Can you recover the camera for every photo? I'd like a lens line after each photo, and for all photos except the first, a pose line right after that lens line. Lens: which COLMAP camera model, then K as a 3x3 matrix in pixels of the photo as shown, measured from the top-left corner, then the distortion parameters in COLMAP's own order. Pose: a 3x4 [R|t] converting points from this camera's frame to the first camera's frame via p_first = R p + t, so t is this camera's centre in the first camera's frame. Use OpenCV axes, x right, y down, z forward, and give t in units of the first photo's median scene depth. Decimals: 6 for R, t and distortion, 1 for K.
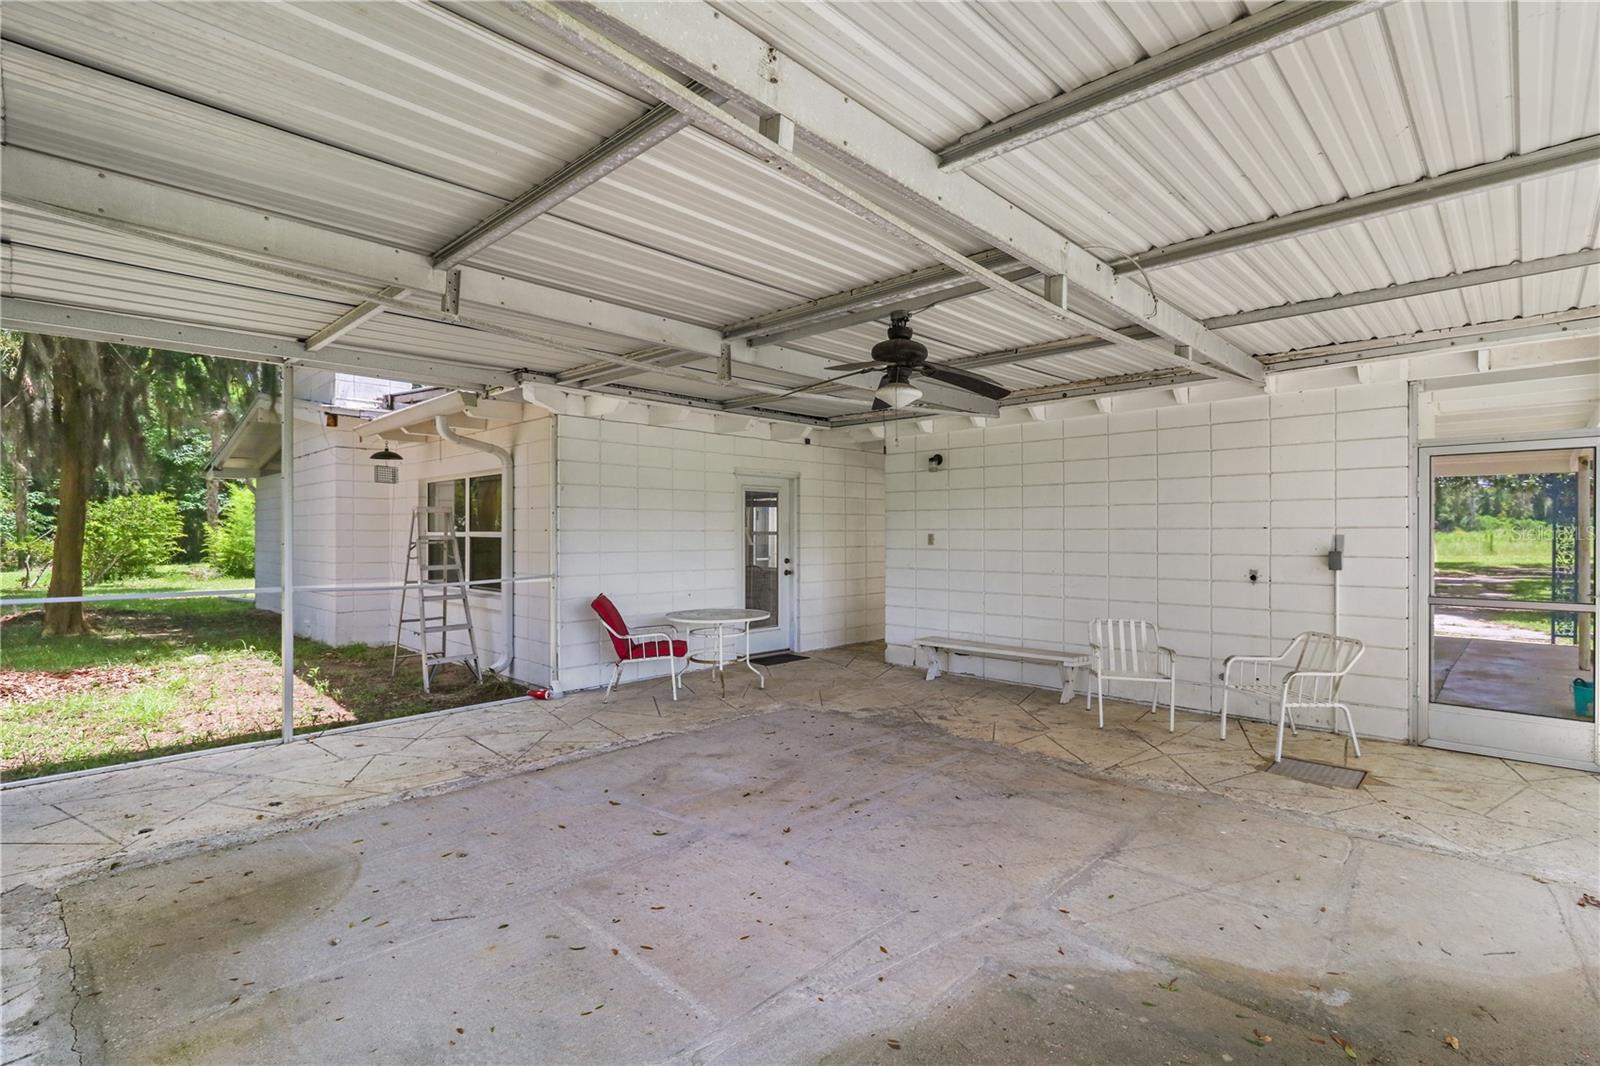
lens RADIAL K [[765.2, 0, 810.5], [0, 765.2, 531.9], [0, 0, 1]] dist [0.001792, -0.000283]
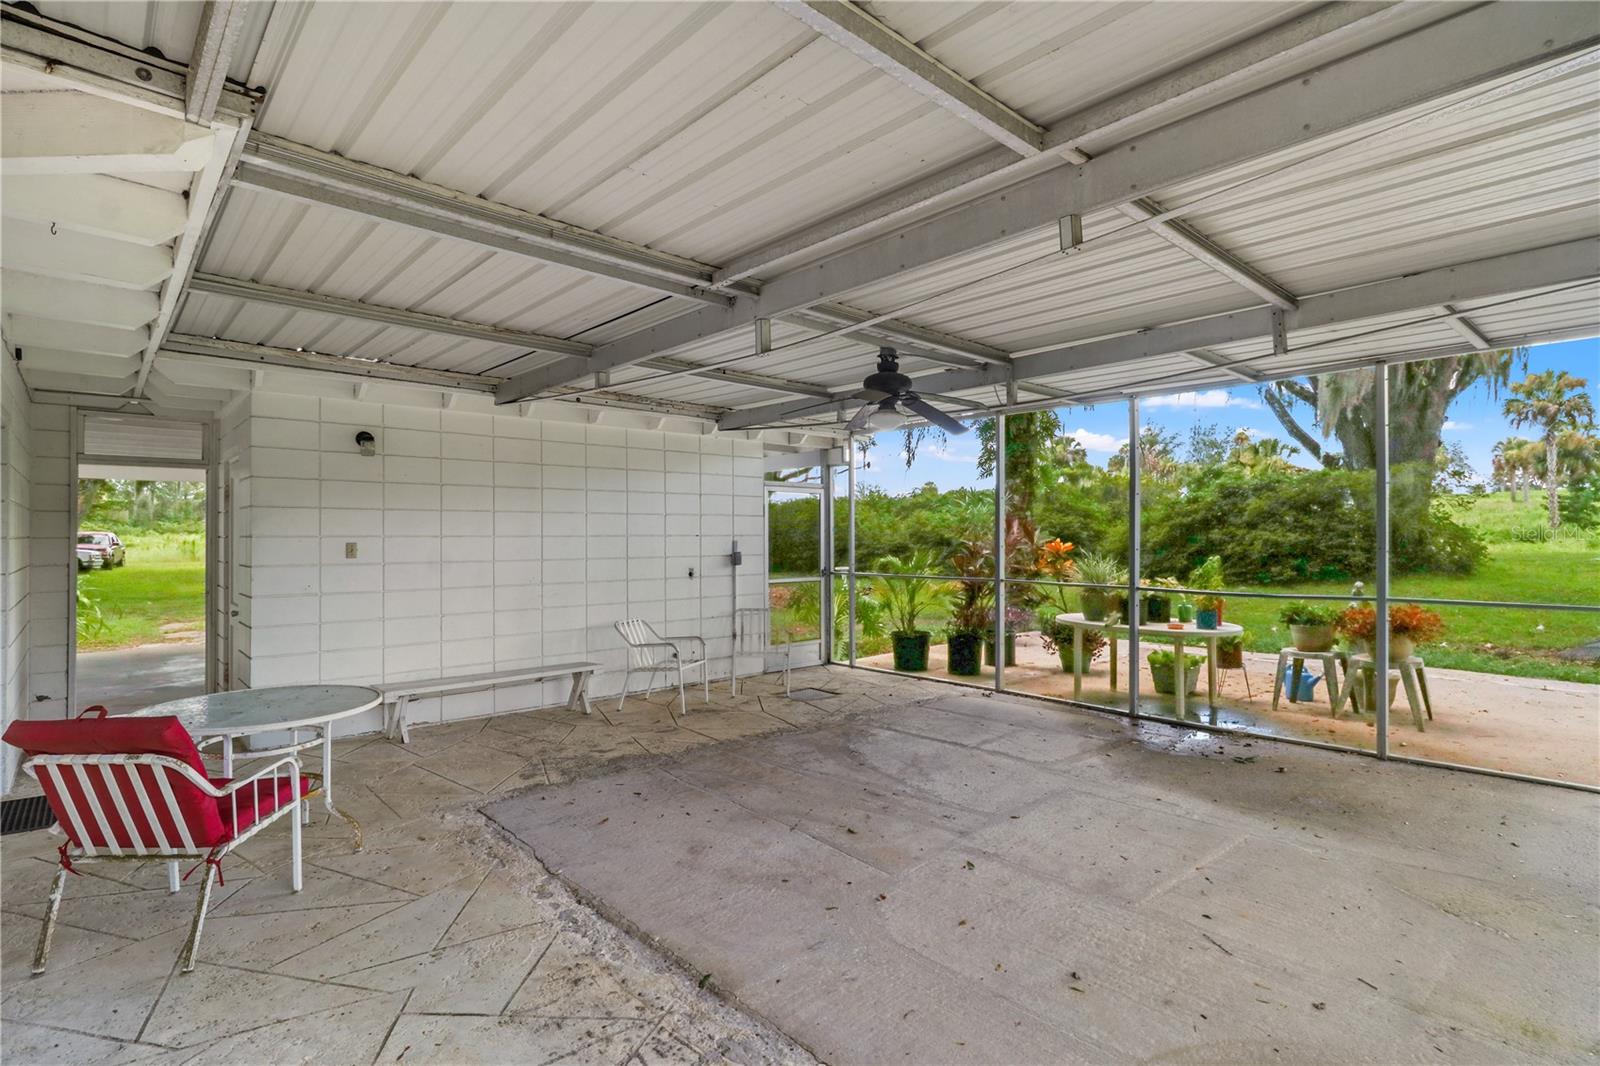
lens RADIAL K [[765.2, 0, 833.7], [0, 765.2, 538.7], [0, 0, 1]] dist [0.001792, -0.000283]
pose [[0.051085, -0.003248, 0.998689, -0.856714], [0.000622, 0.999995, 0.003221, -0.004897], [-0.998694, 0.000457, 0.051087, 0.846868]]
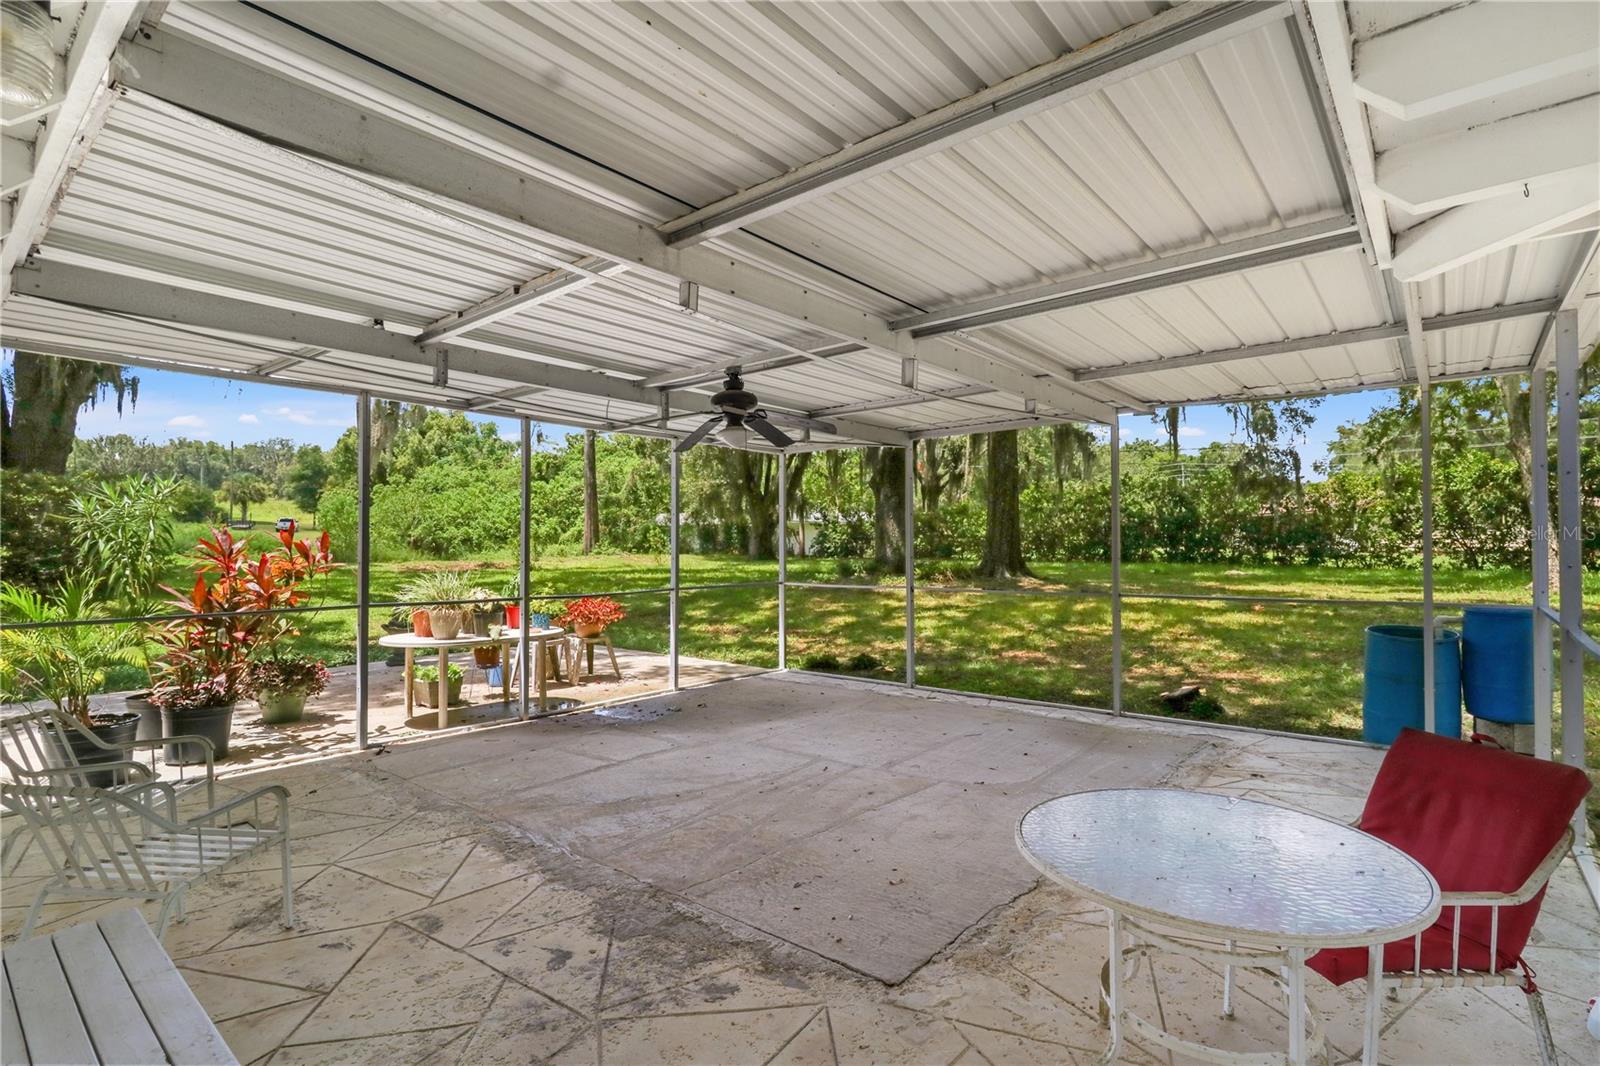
lens RADIAL K [[765.2, 0, 786.6], [0, 765.2, 539.0], [0, 0, 1]] dist [0.001792, -0.000283]
pose [[-0.999489, 0.005580, -0.031467, 0.059780], [0.005905, 0.999930, -0.010259, -0.005578], [0.031408, -0.010439, -0.999452, 1.812971]]
